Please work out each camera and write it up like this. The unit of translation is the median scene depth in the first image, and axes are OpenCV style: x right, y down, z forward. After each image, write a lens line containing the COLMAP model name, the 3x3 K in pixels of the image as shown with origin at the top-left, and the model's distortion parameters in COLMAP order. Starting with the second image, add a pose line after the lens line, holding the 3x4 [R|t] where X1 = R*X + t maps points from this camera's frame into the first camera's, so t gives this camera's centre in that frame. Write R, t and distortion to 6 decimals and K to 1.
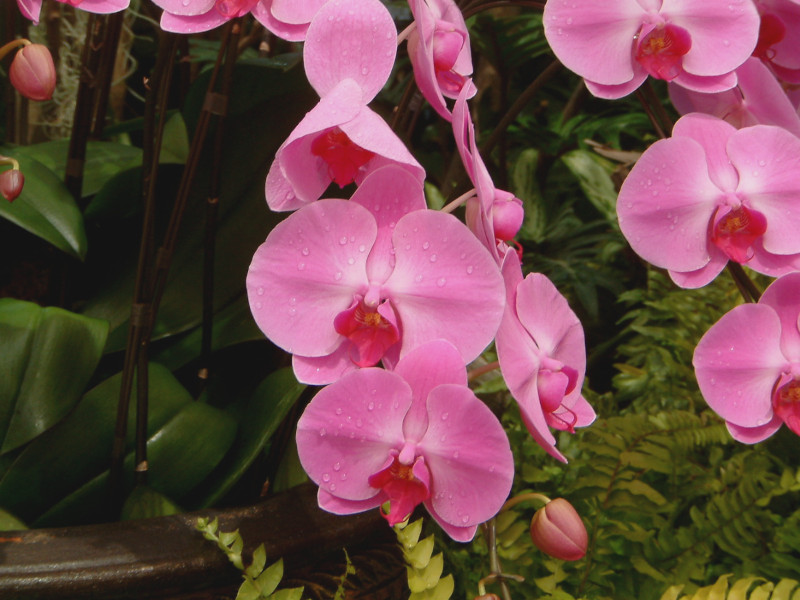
lens RADIAL K [[2704.9, 0, 399.3], [0, 2704.9, 299.4], [0, 0, 1]] dist [-0.250728, 0.000000]
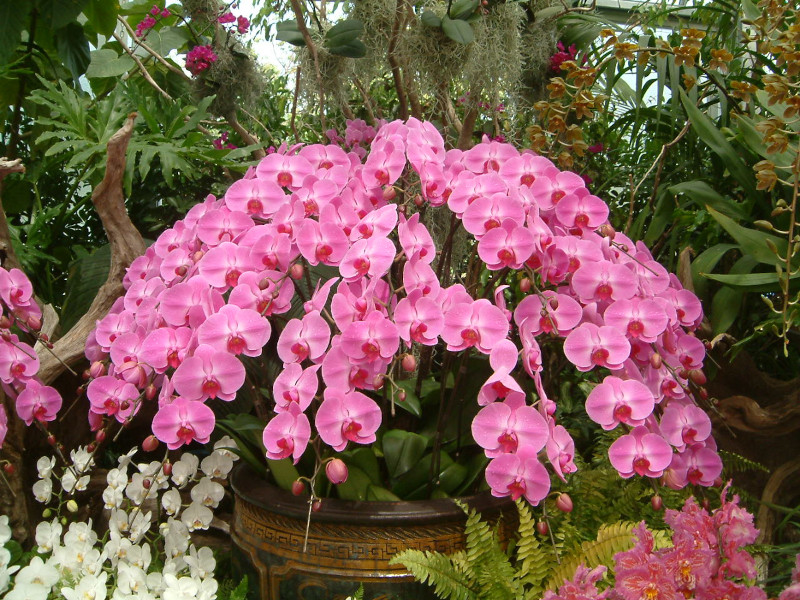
lens RADIAL K [[910.1, 0, 403.1], [0, 910.1, 300.7], [0, 0, 1]] dist [-0.260856, 0.000000]
pose [[0.991006, 0.006429, -0.133660, 0.006615], [-0.025306, 0.989825, -0.140022, -0.001511], [0.131400, 0.142145, 0.981086, -0.104541]]
